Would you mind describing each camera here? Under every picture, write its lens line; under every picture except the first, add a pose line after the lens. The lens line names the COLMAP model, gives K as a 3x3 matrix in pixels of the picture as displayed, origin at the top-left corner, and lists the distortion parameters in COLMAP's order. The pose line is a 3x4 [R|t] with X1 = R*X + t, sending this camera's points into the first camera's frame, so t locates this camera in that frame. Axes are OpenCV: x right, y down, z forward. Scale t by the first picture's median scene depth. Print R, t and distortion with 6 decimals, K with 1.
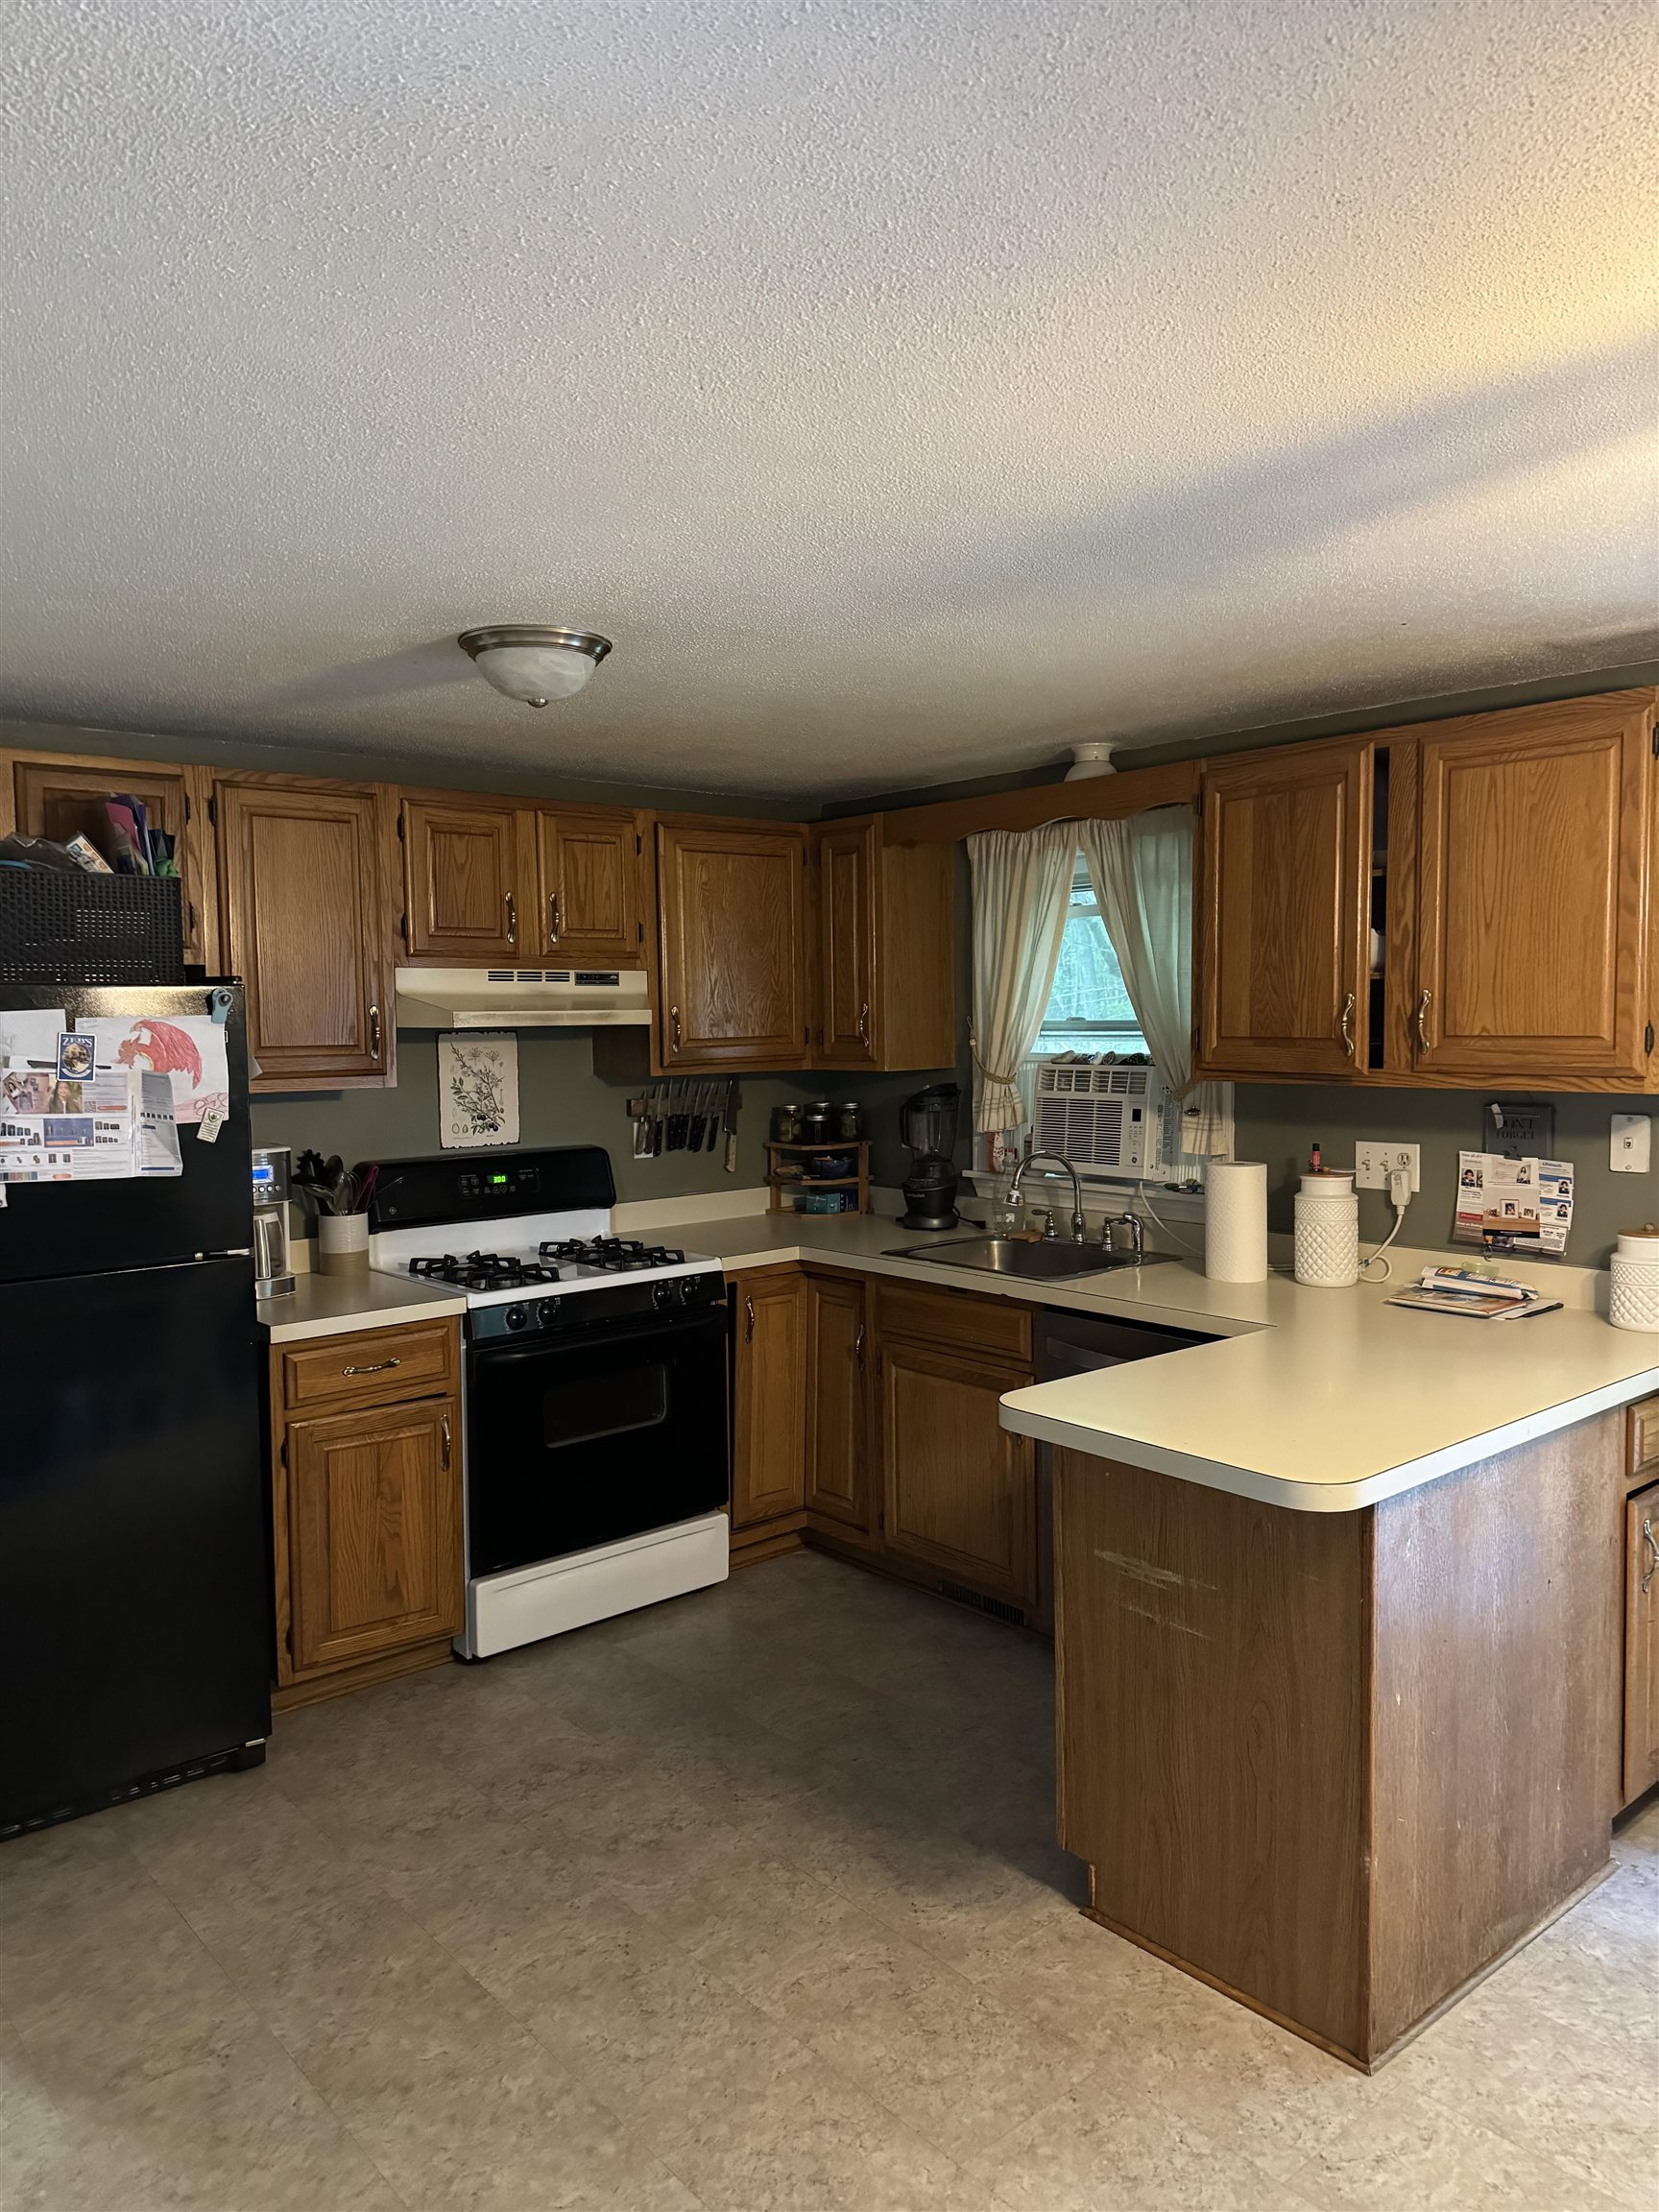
lens RADIAL K [[1548.3, 0, 831.2], [0, 1548.3, 1121.8], [0, 0, 1]] dist [0.036161, -0.033600]
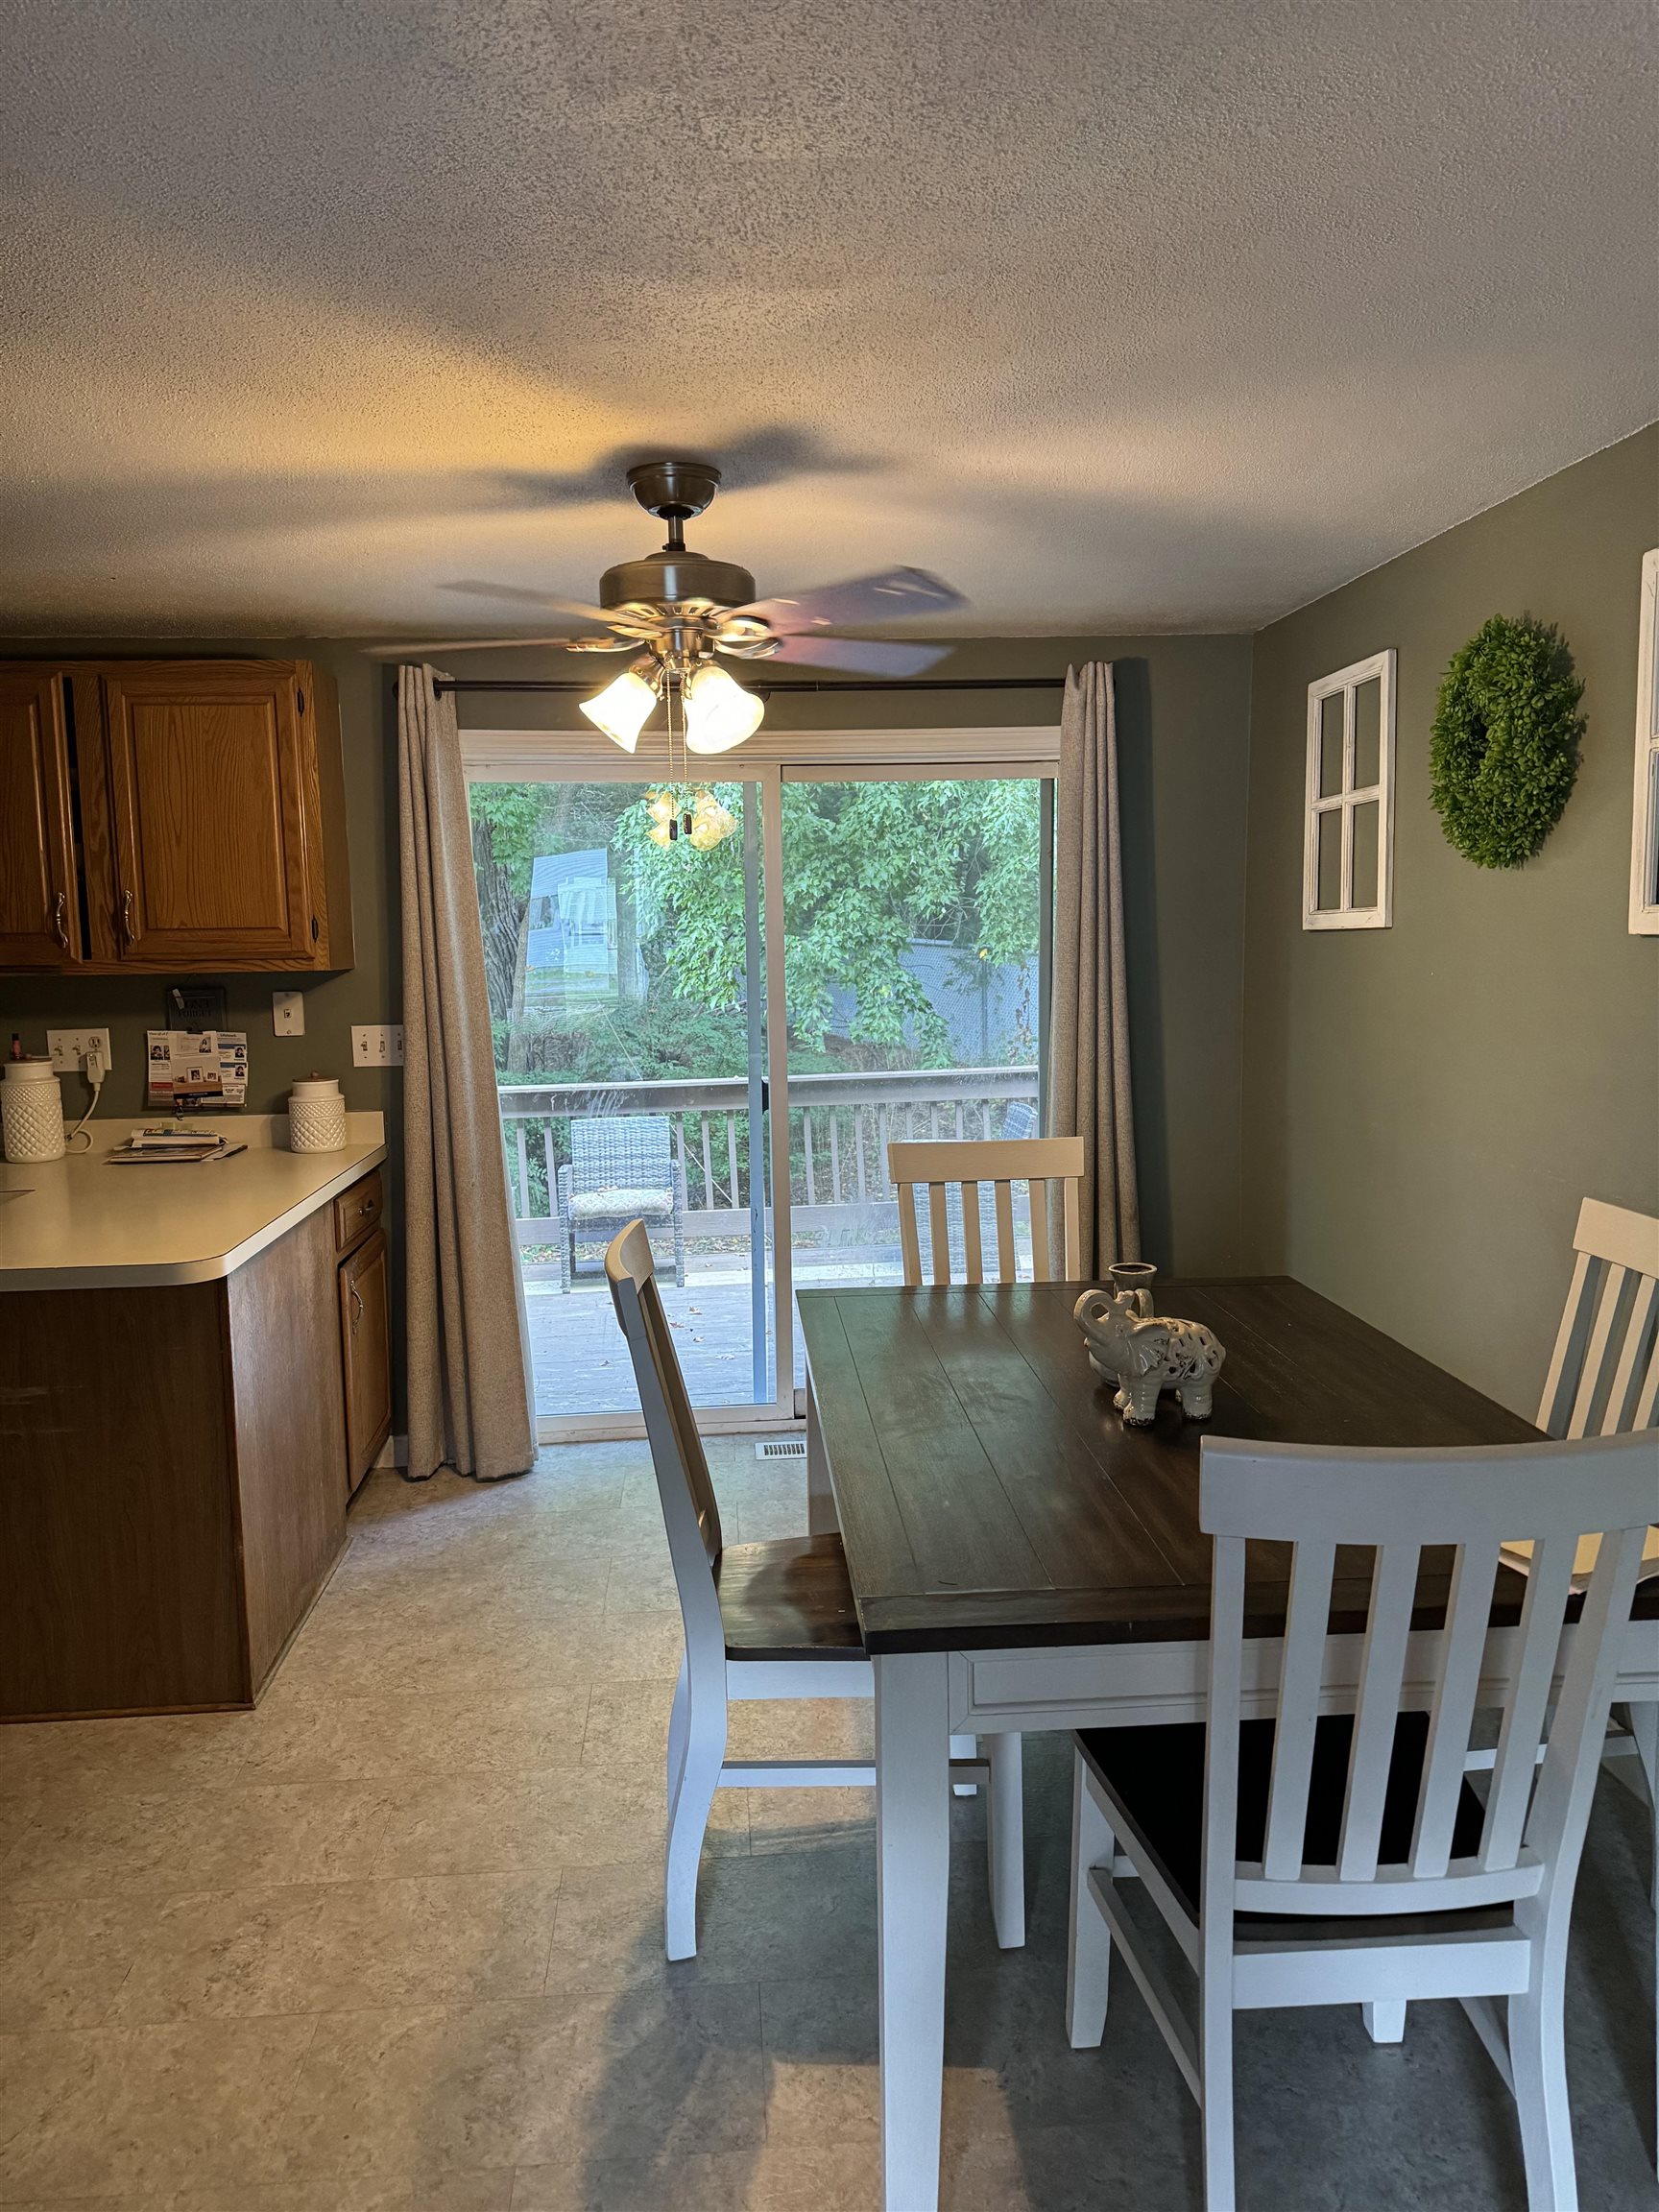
lens RADIAL K [[1531.2, 0, 811.0], [0, 1531.2, 1099.0], [0, 0, 1]] dist [0.117411, -0.187140]
pose [[0.598588, -0.092915, 0.795650, -0.258937], [0.071417, 0.995485, 0.062522, 0.035430], [-0.797867, 0.019398, 0.602521, -0.120650]]
